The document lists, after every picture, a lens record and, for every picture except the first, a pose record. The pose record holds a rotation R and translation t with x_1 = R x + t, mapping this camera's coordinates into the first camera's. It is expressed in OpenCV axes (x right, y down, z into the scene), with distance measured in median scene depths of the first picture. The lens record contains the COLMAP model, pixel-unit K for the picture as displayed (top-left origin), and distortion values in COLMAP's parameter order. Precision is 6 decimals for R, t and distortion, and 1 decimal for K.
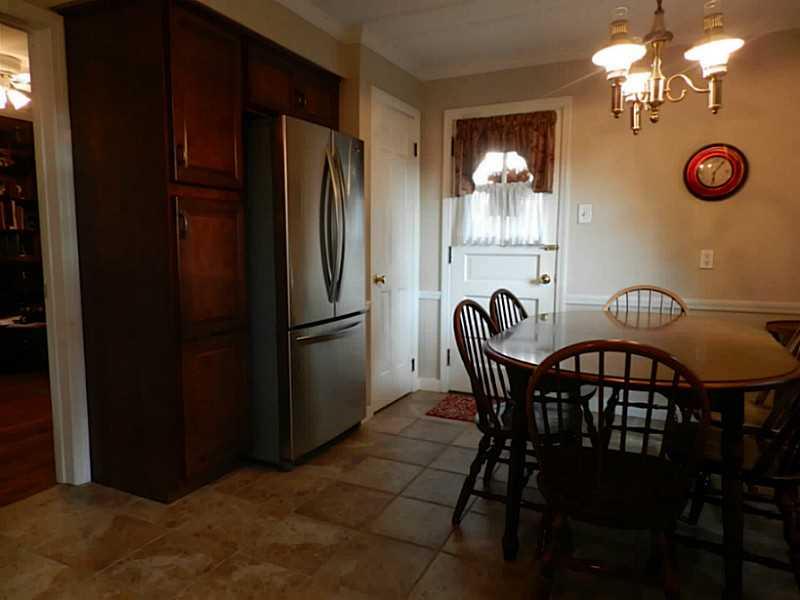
lens RADIAL K [[540.5, 0, 400.0], [0, 540.5, 300.0], [0, 0, 1]] dist [0.037091, -0.037341]
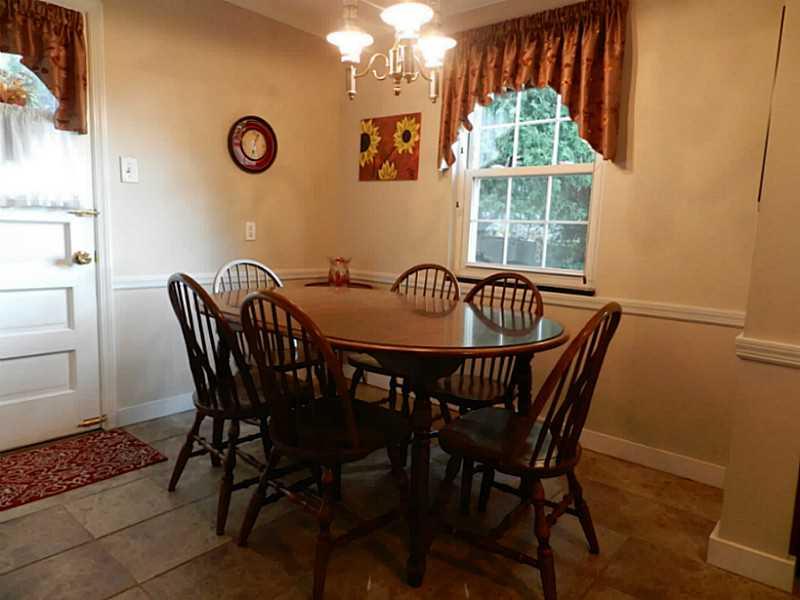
lens RADIAL K [[540.5, 0, 400.0], [0, 540.5, 300.0], [0, 0, 1]] dist [0.037091, -0.037341]
pose [[0.296323, -0.115765, 0.948046, -0.294298], [0.060262, 0.992915, 0.102408, -0.032244], [-0.953185, 0.026785, 0.301200, 0.405831]]
